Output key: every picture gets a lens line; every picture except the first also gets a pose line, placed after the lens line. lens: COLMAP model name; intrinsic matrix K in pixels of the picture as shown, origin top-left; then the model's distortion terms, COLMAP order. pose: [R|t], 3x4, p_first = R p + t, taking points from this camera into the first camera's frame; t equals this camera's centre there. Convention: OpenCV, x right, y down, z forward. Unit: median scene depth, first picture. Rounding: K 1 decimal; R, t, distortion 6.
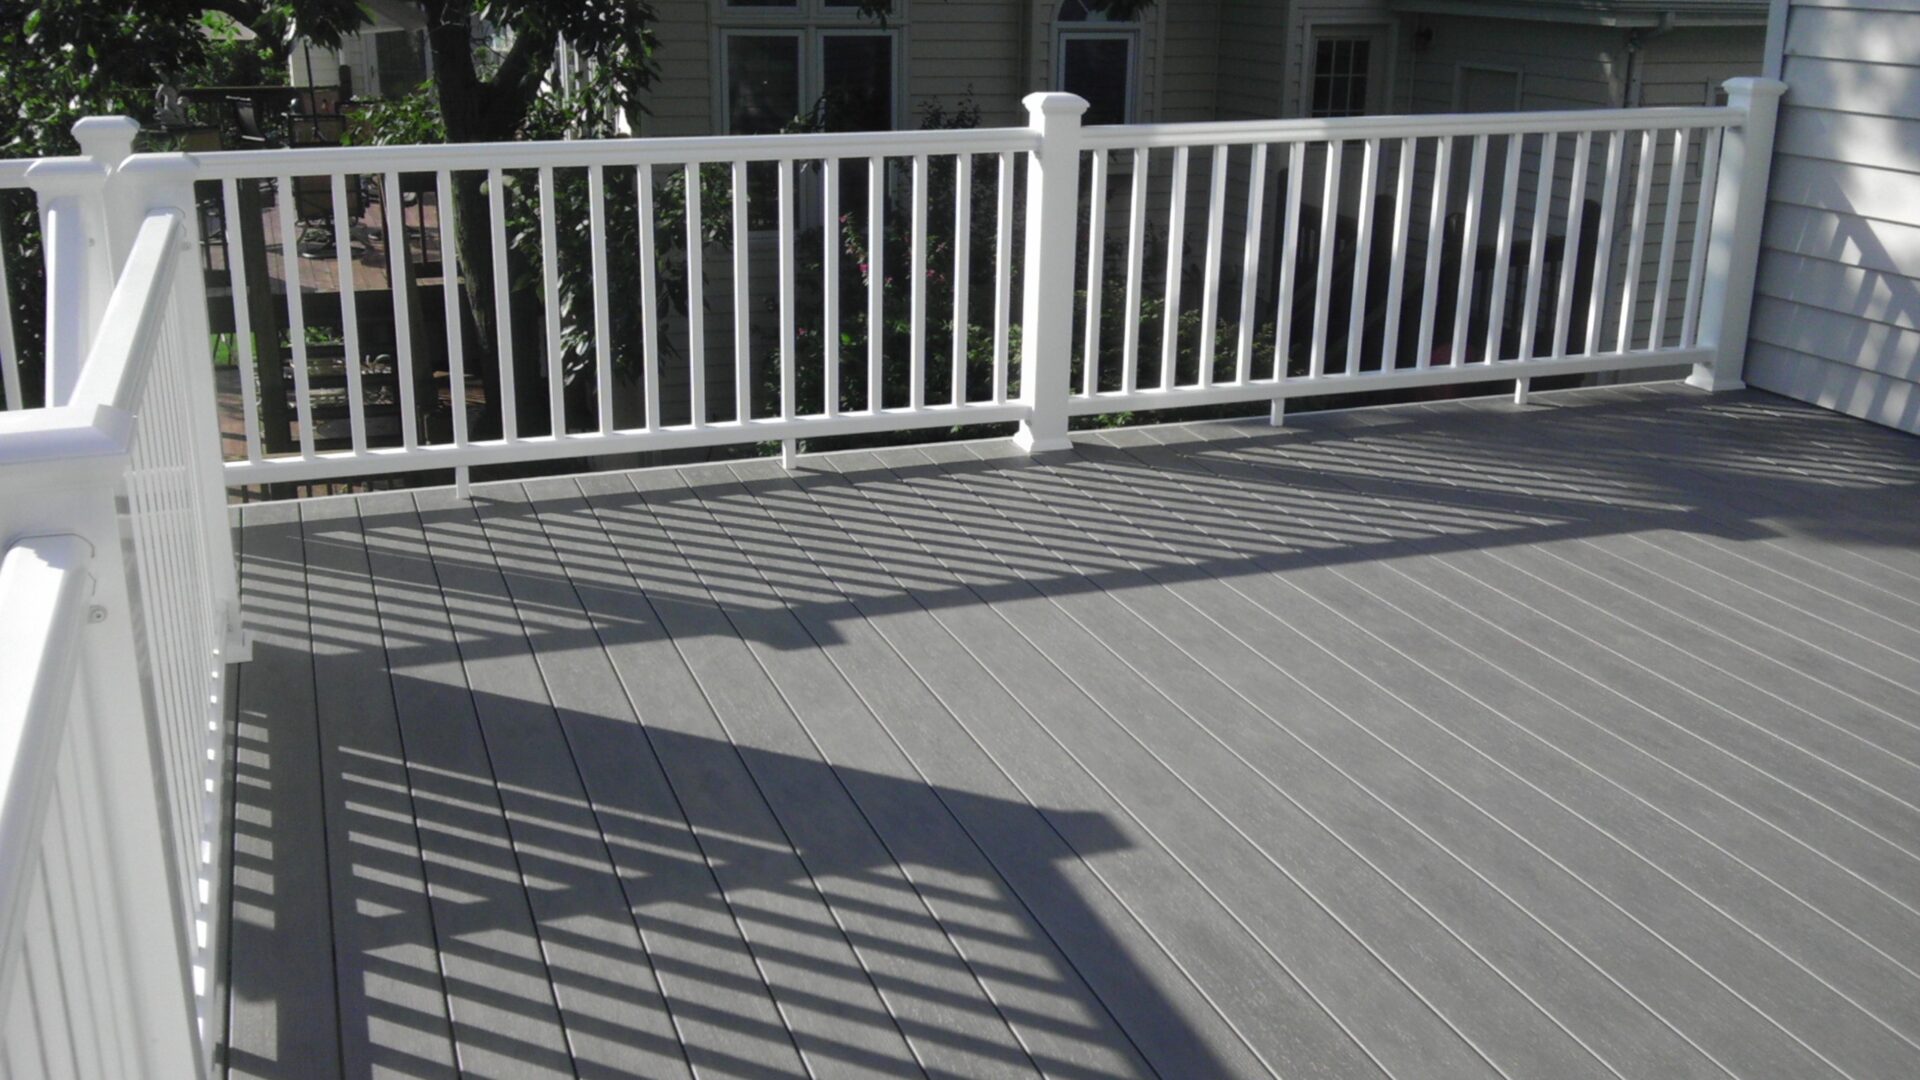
lens RADIAL K [[1866.0, 0, 960.0], [0, 1866.0, 540.0], [0, 0, 1]] dist [0.099912, -0.290564]
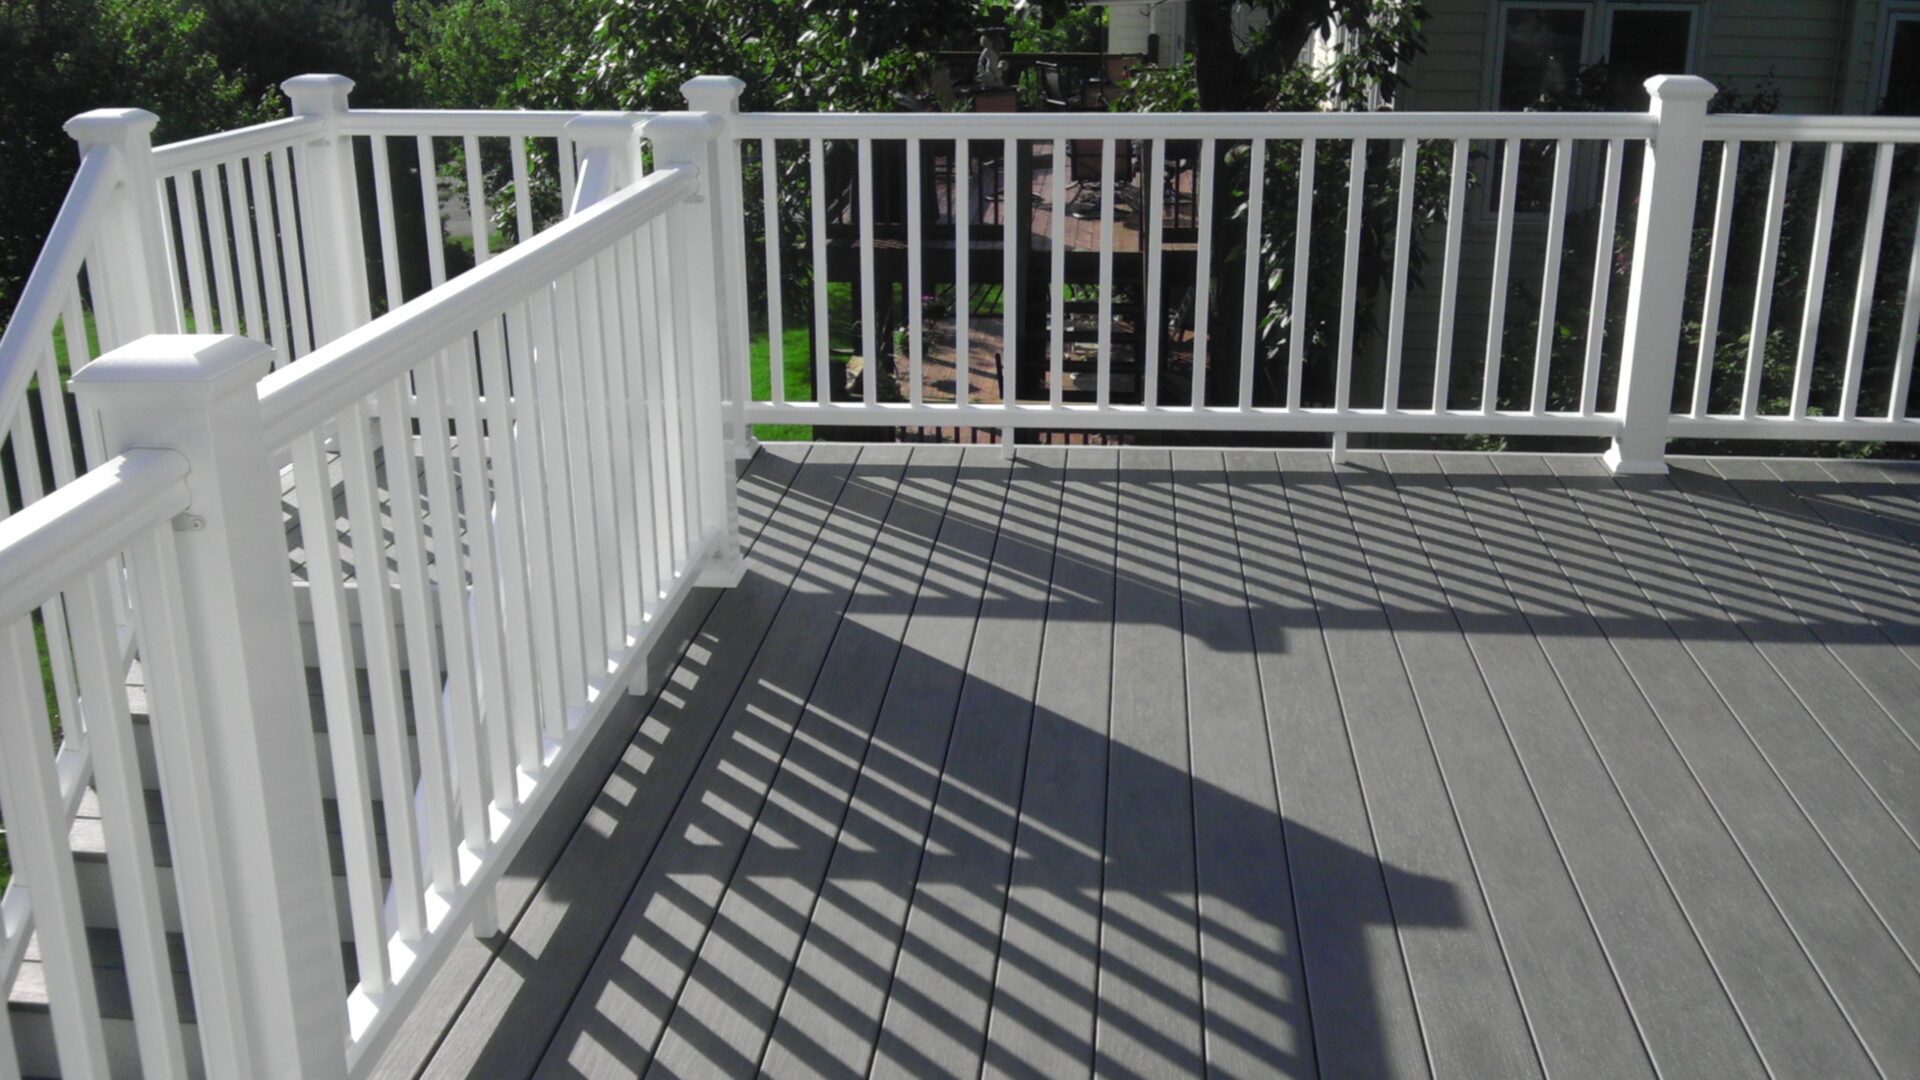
lens RADIAL K [[1895.3, 0, 966.0], [0, 1895.3, 483.8], [0, 0, 1]] dist [0.076690, -0.311776]
pose [[0.910403, 0.109704, -0.398912, 0.123237], [-0.116320, 0.993182, 0.007668, -0.013316], [0.397033, 0.039420, 0.916957, 0.043658]]
